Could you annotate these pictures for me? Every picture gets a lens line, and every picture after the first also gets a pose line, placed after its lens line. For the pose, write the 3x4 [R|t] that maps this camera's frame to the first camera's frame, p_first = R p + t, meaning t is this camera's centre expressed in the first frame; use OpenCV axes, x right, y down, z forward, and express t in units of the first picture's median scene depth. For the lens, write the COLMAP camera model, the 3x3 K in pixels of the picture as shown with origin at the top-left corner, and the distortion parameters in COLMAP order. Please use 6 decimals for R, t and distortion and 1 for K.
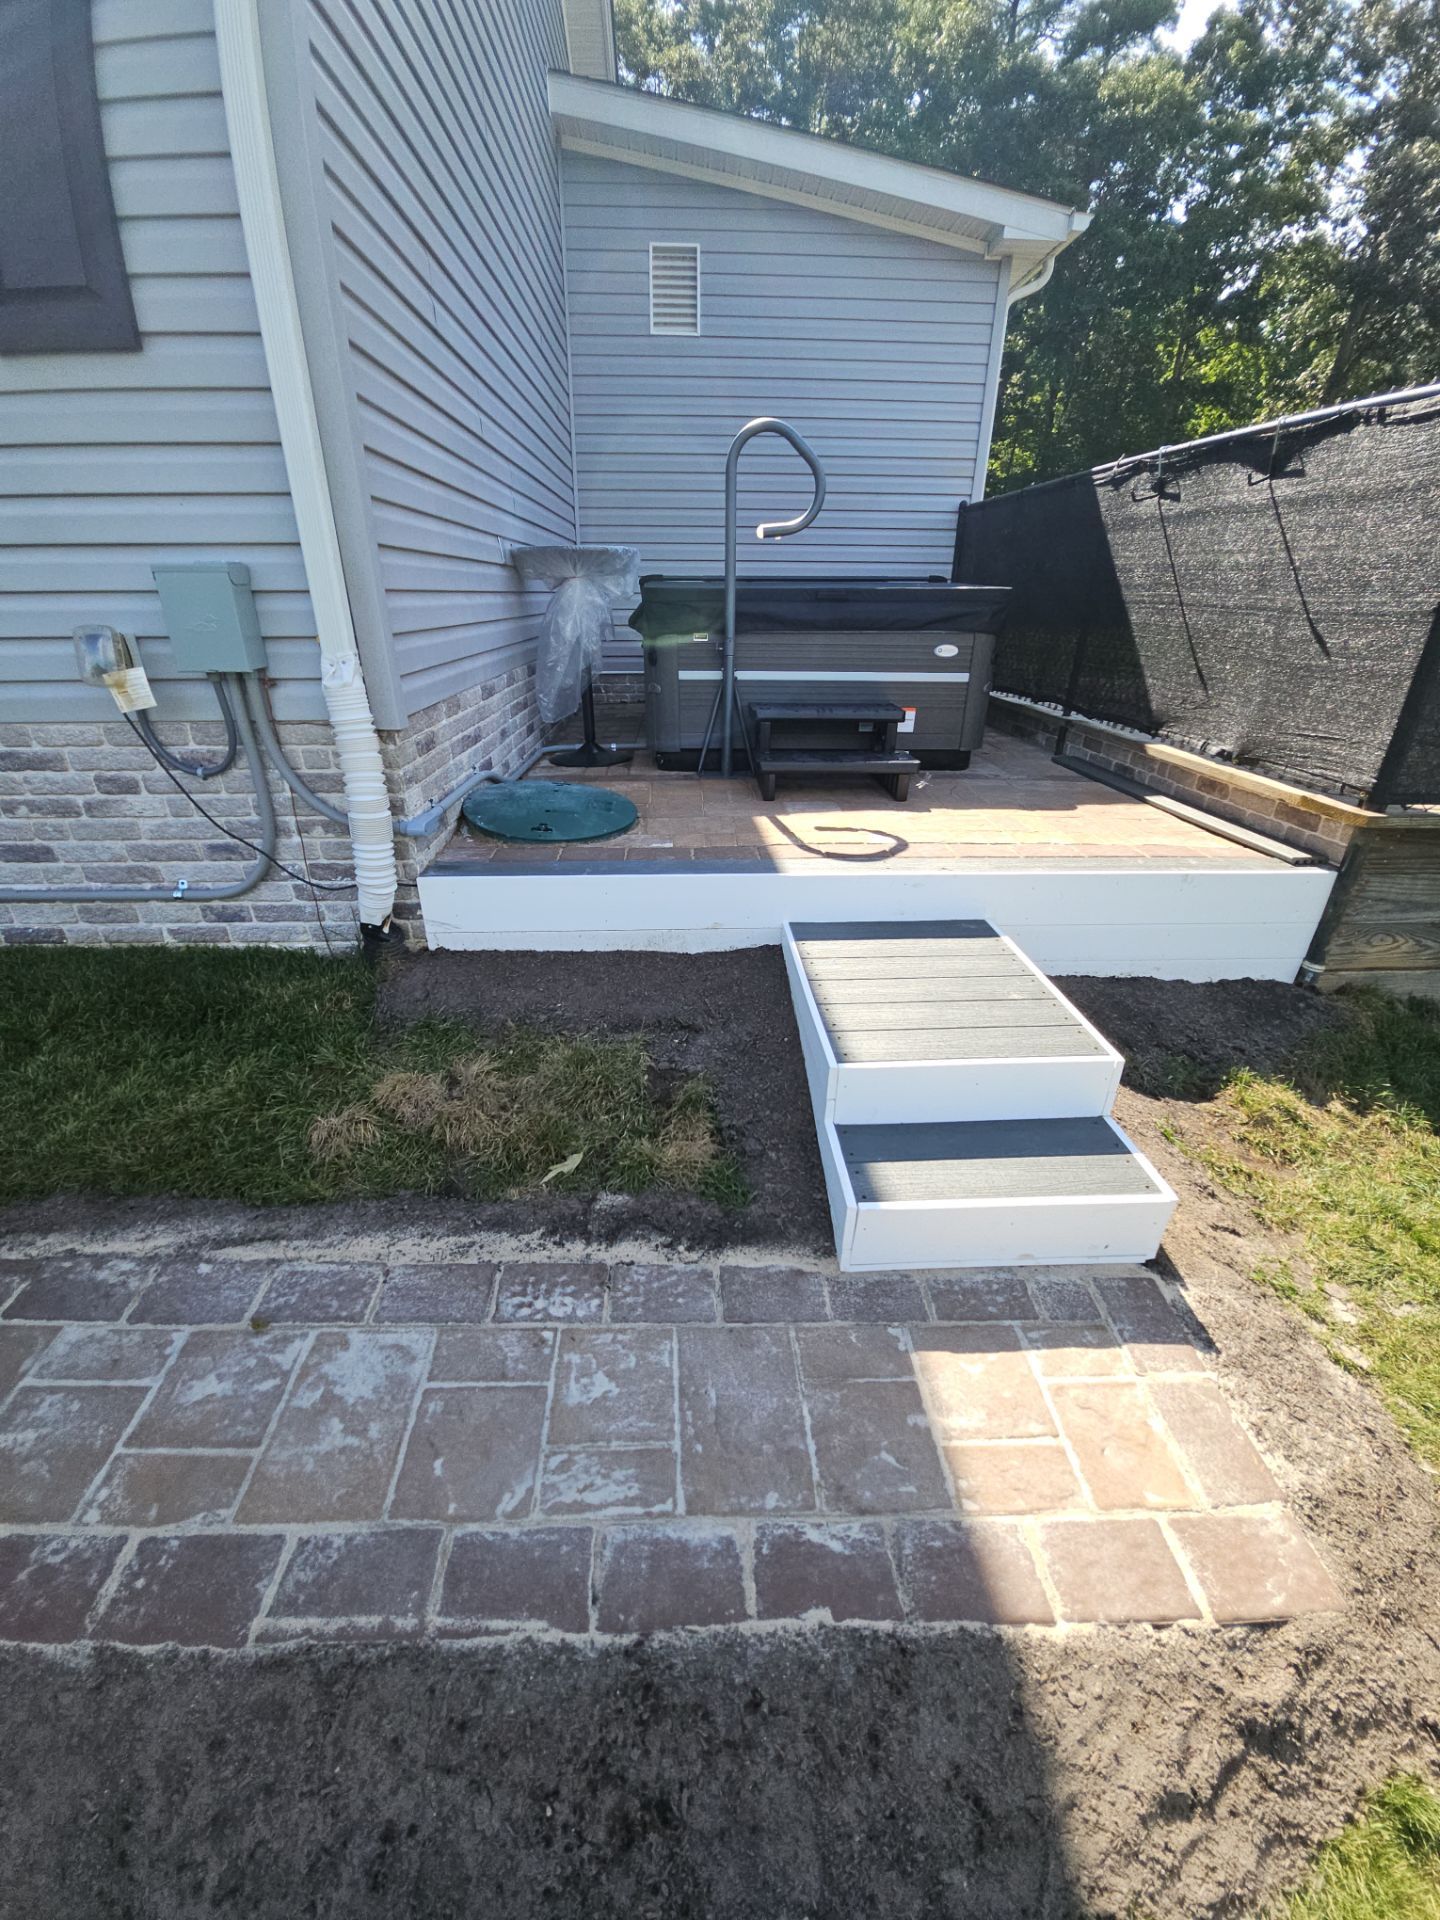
lens RADIAL K [[773.2, 0, 724.6], [0, 773.2, 976.8], [0, 0, 1]] dist [0.009612, -0.011884]
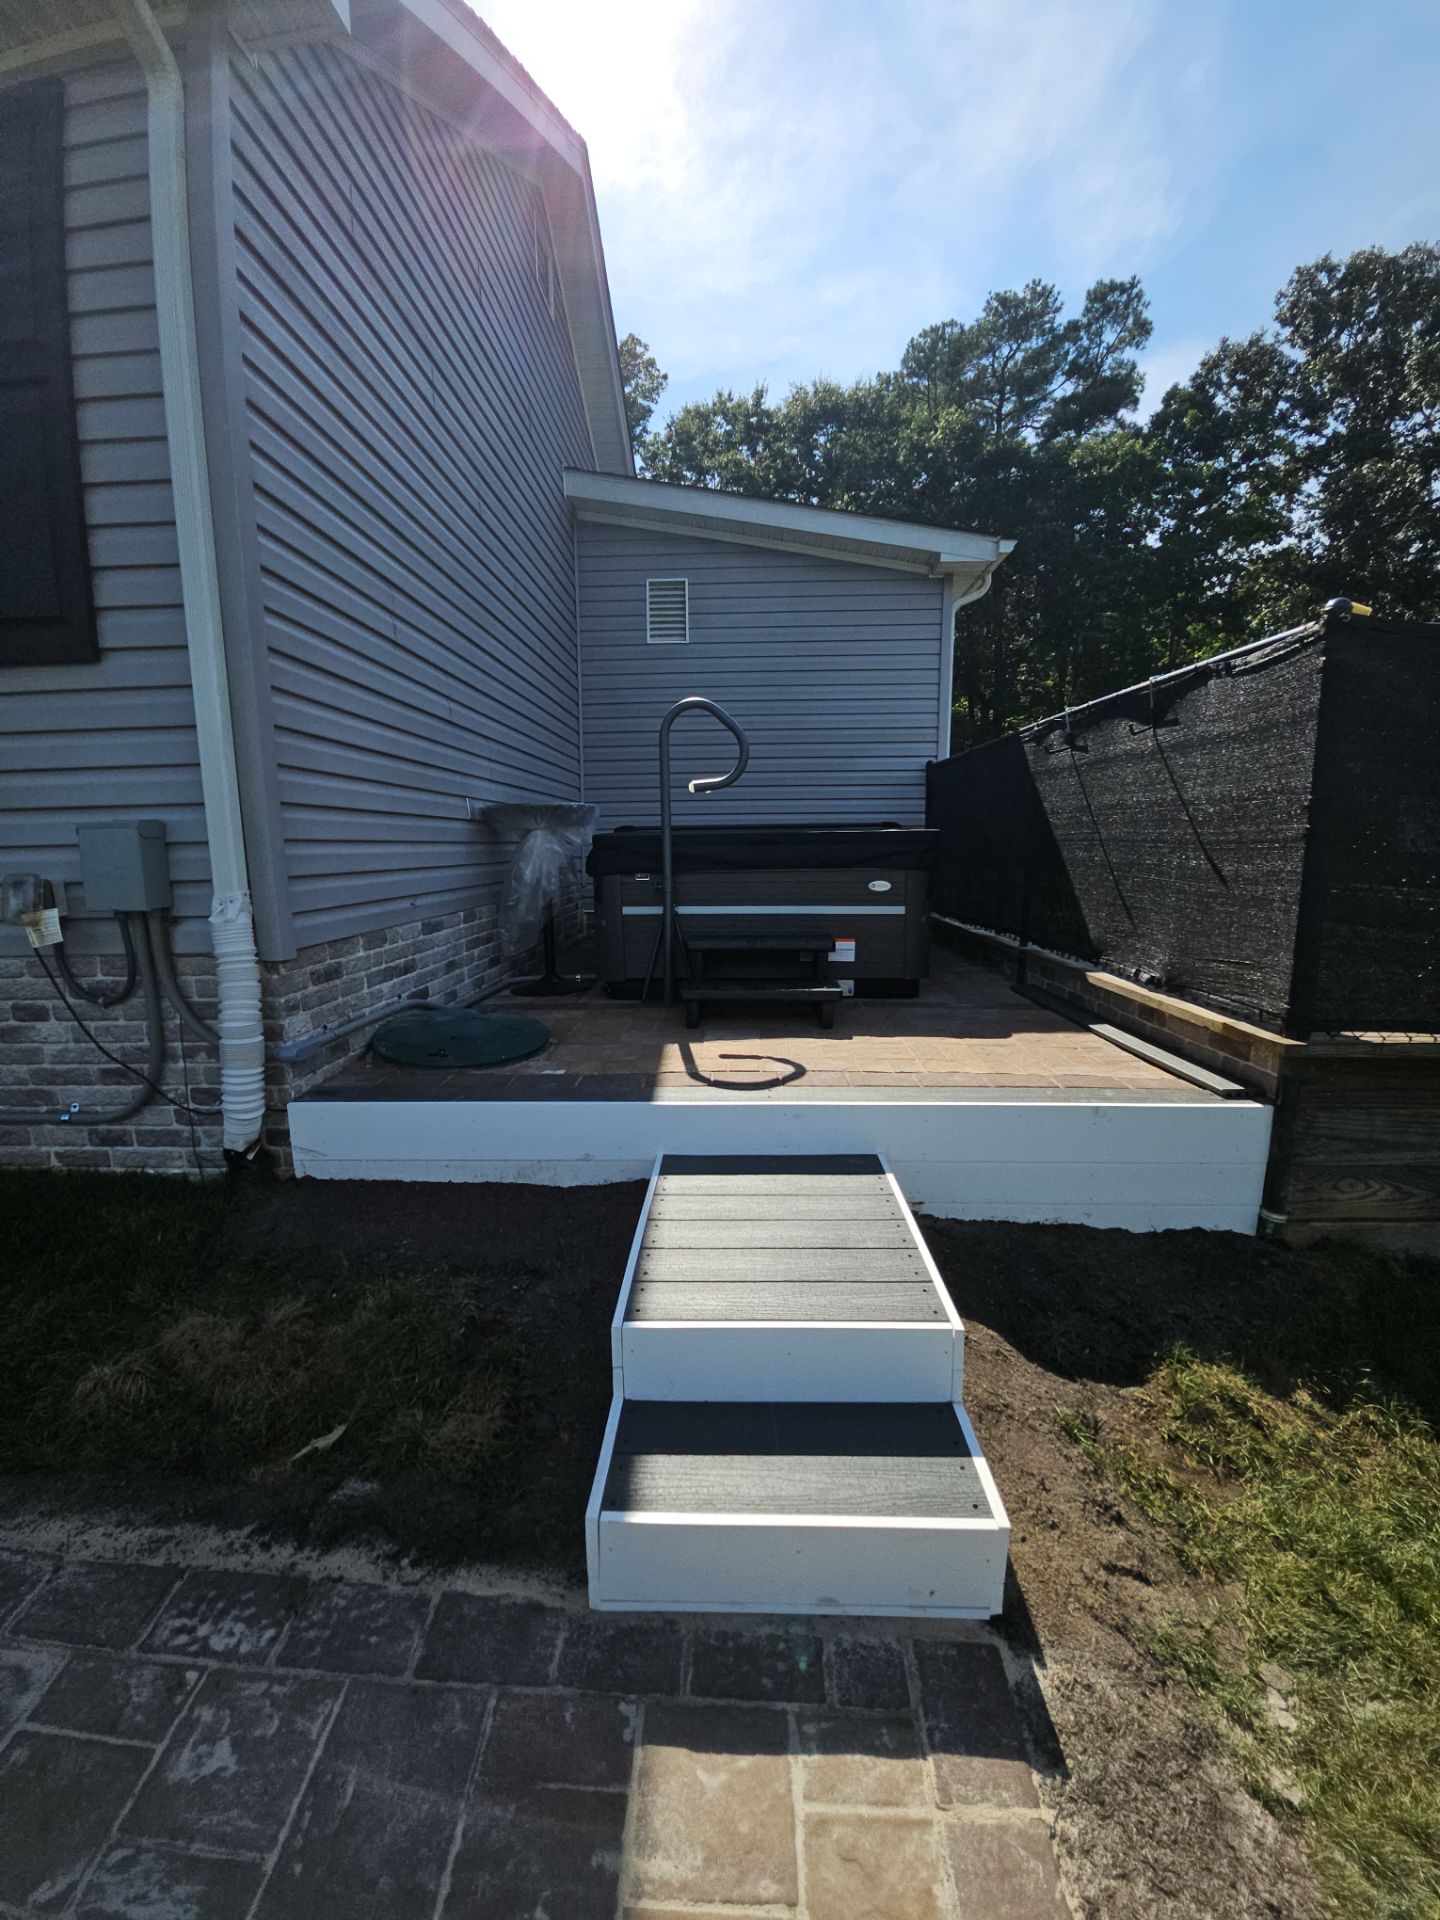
lens RADIAL K [[773.2, 0, 724.6], [0, 773.2, 976.8], [0, 0, 1]] dist [0.009612, -0.011884]
pose [[0.996305, -0.005135, -0.085737, 0.239443], [-0.019889, 0.957287, -0.288453, -0.007281], [0.083556, 0.289093, 0.953648, 0.050319]]
